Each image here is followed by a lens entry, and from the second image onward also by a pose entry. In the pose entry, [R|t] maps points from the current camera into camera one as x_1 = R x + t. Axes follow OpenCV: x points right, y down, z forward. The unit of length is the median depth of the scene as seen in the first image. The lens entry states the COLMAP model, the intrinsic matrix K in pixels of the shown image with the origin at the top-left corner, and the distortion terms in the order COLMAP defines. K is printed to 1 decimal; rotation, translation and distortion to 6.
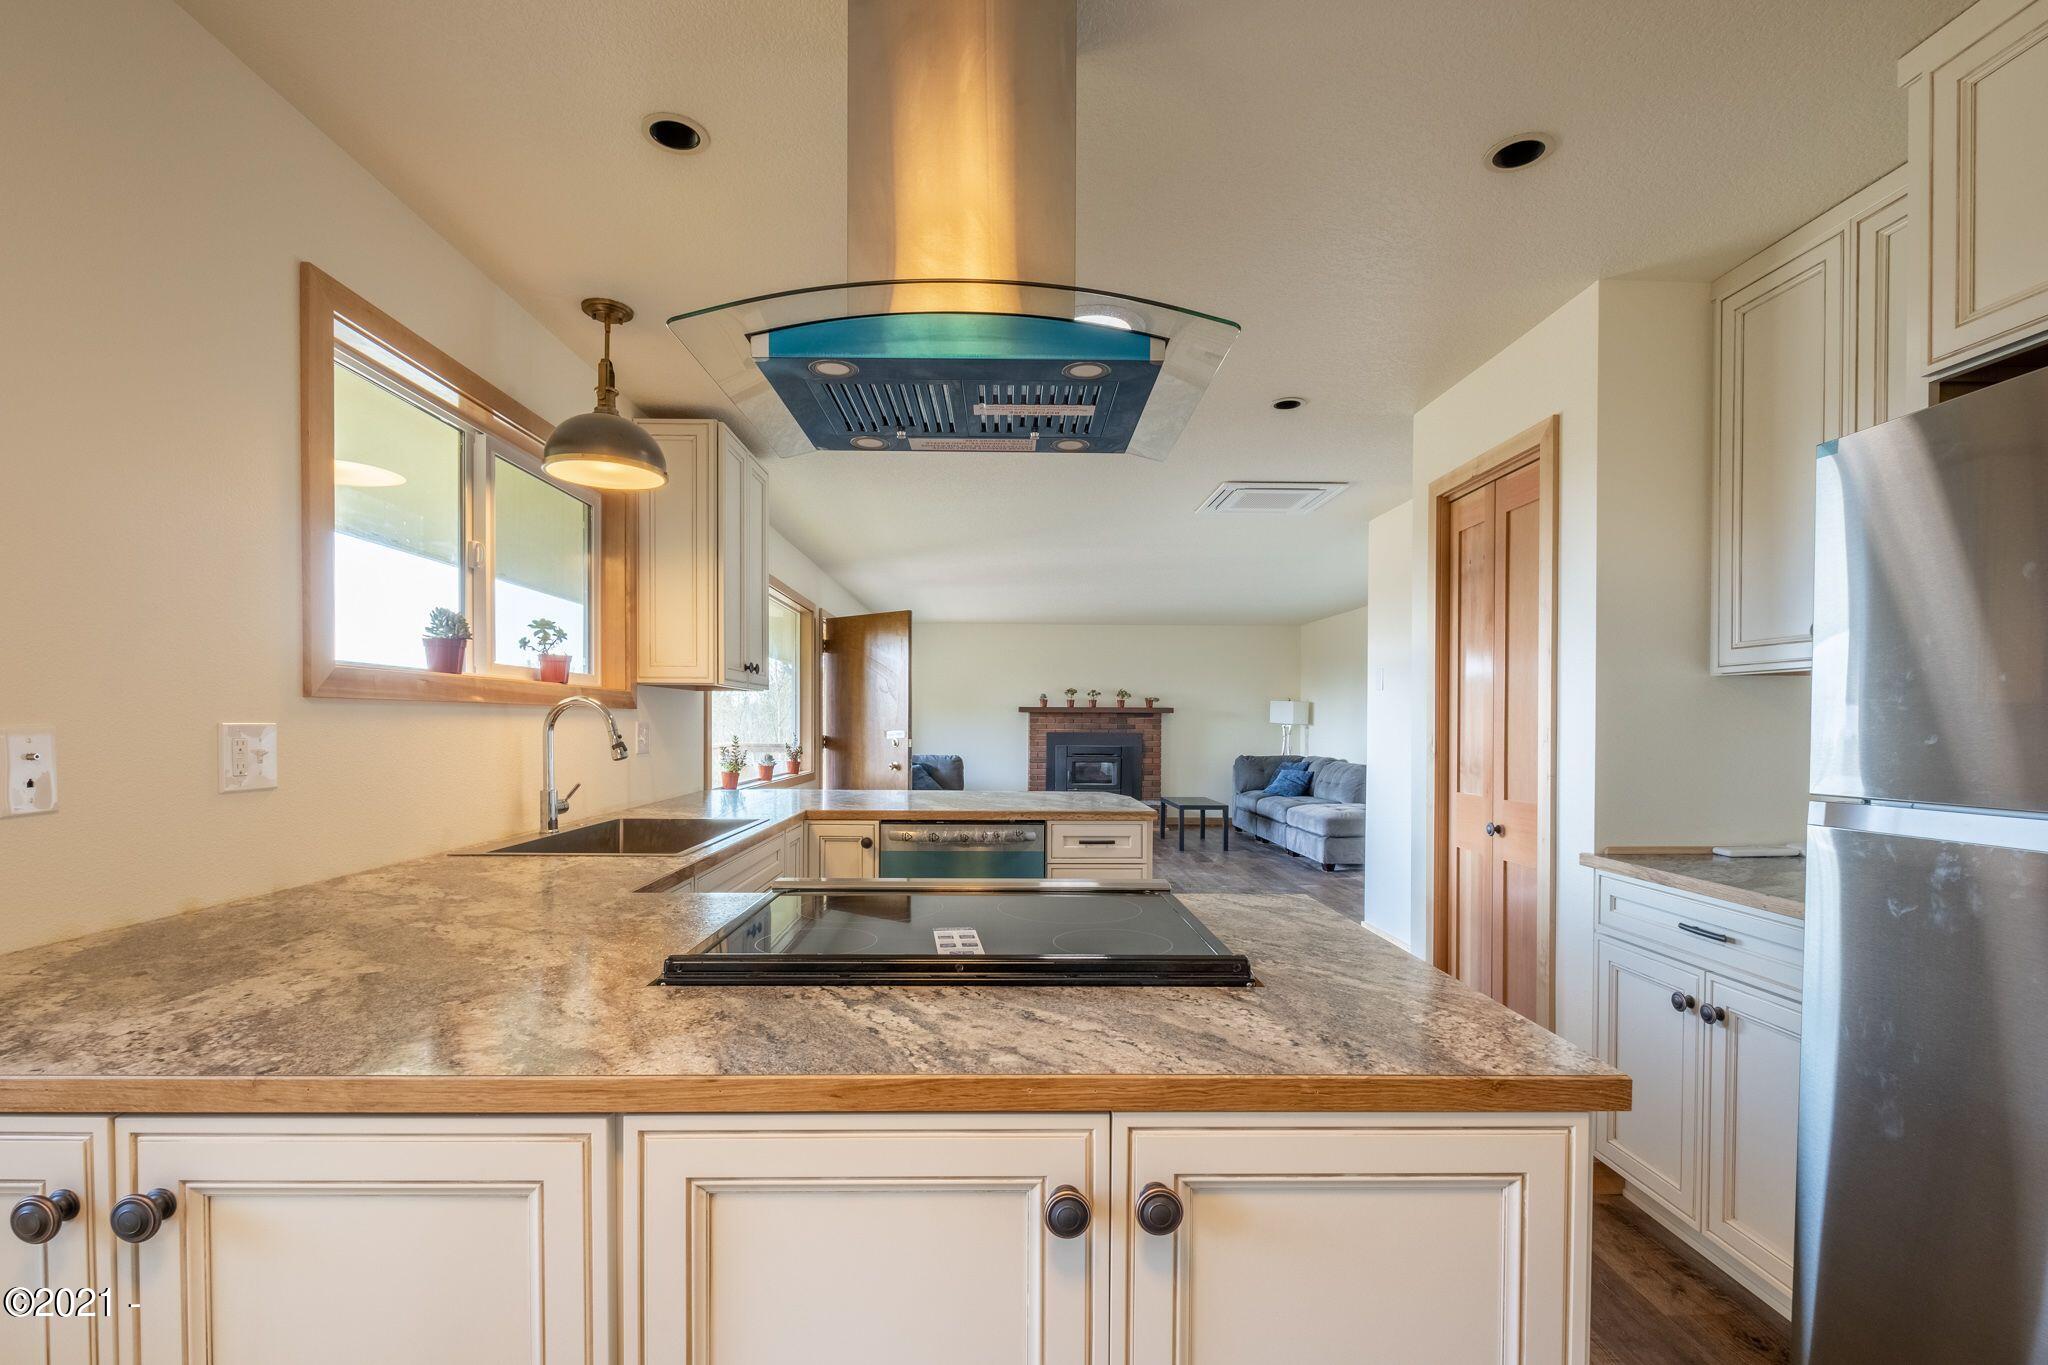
lens RADIAL K [[899.5, 0, 1006.3], [0, 899.5, 736.2], [0, 0, 1]] dist [0.000902, 0.000006]
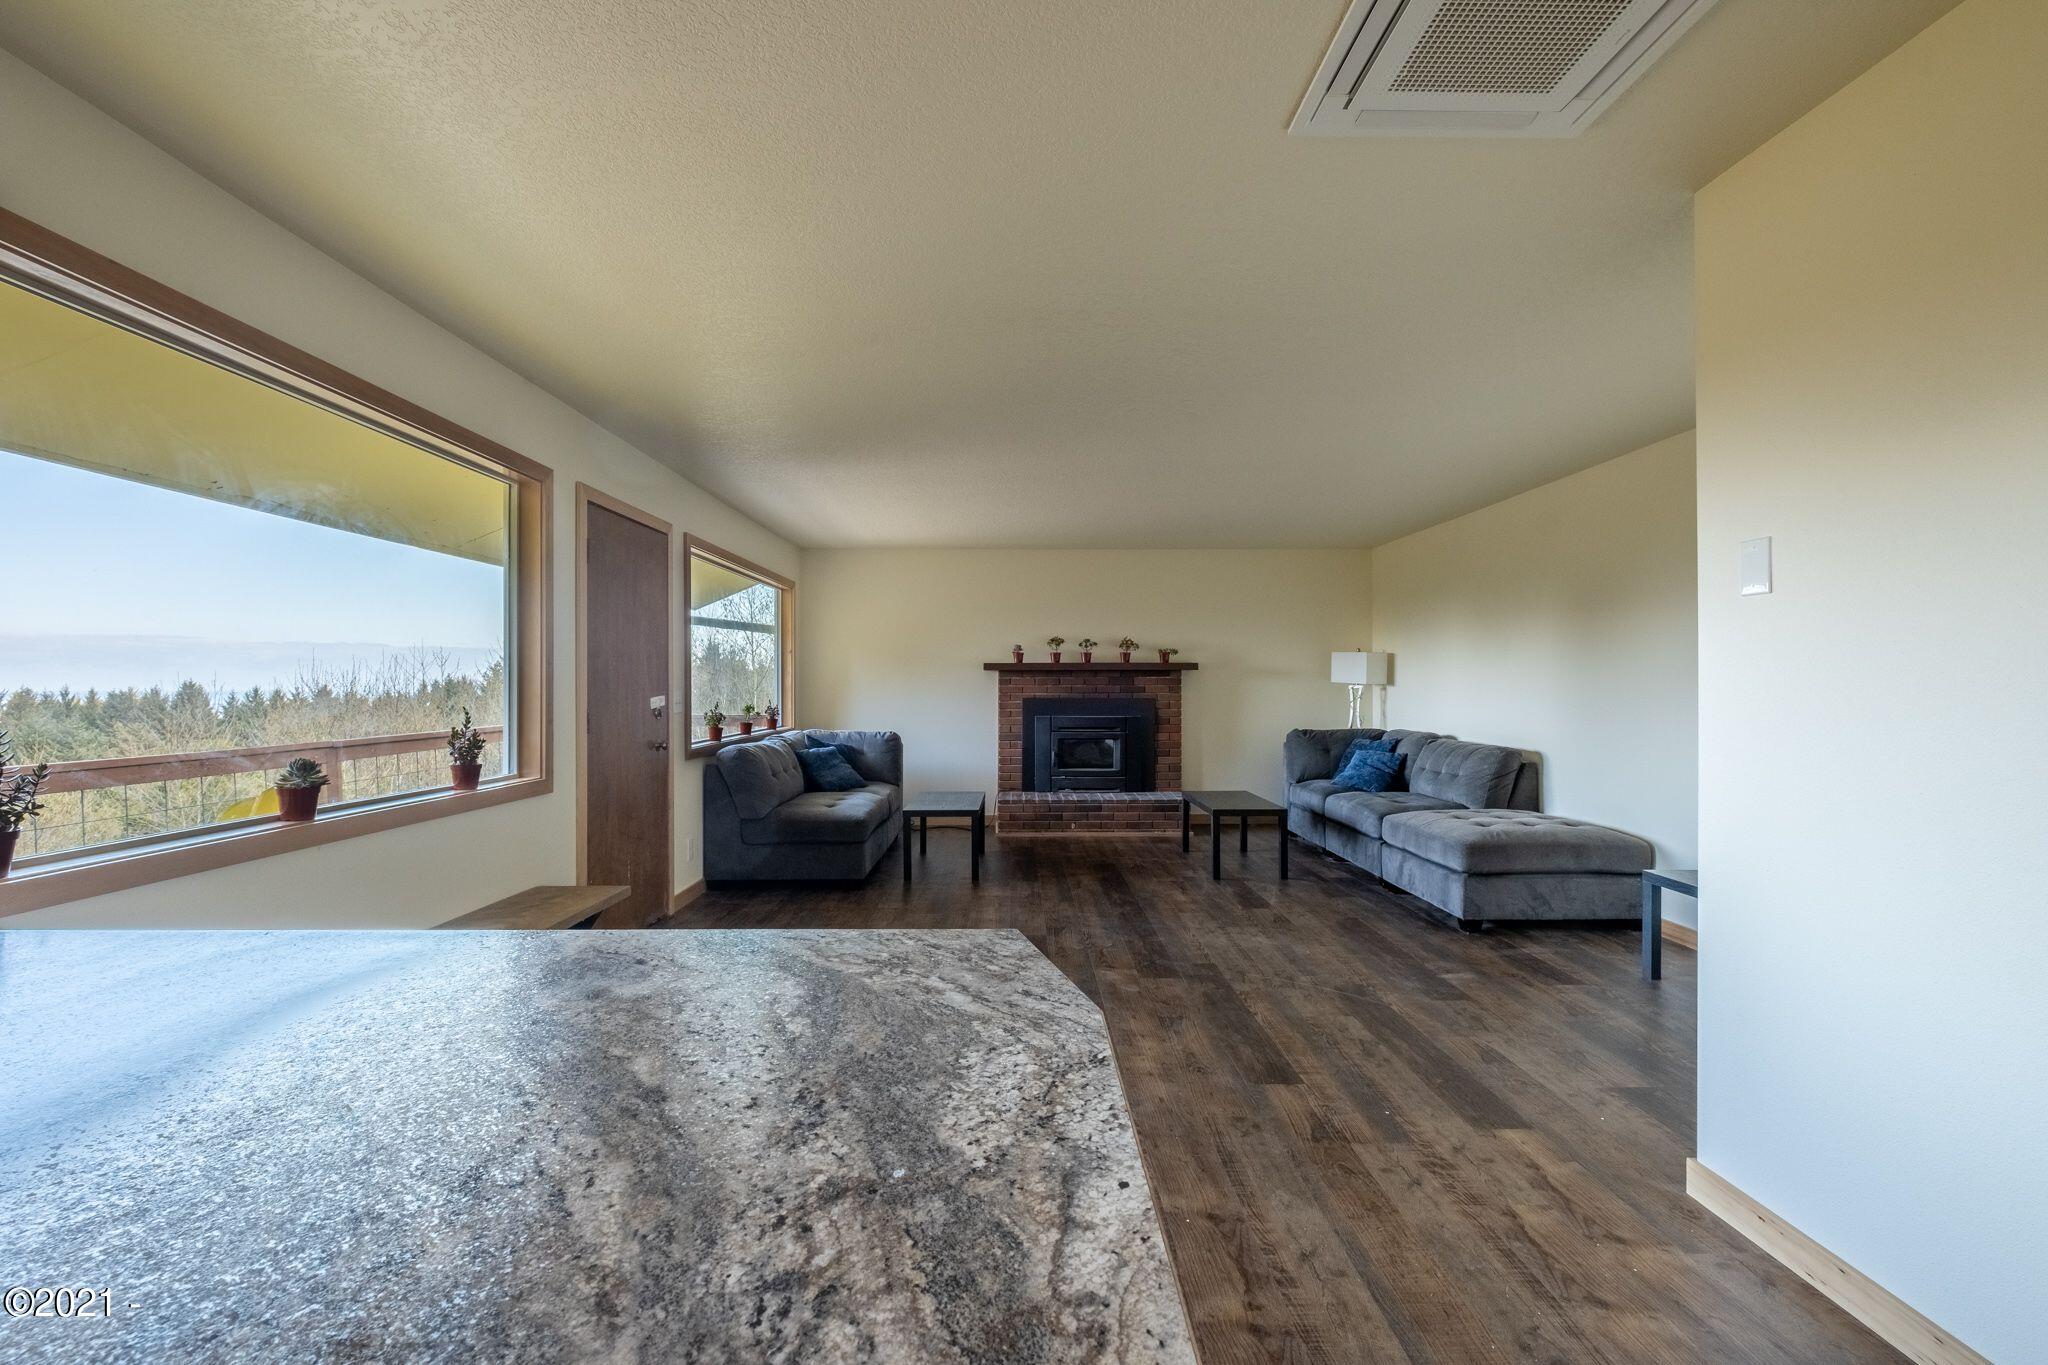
lens RADIAL K [[899.5, 0, 1026.0], [0, 899.5, 679.5], [0, 0, 1]] dist [0.000902, 0.000006]
pose [[0.999956, -0.007428, 0.005756, 0.044724], [0.007550, 0.999741, -0.021460, -0.003802], [-0.005595, 0.021502, 0.999753, 0.286242]]
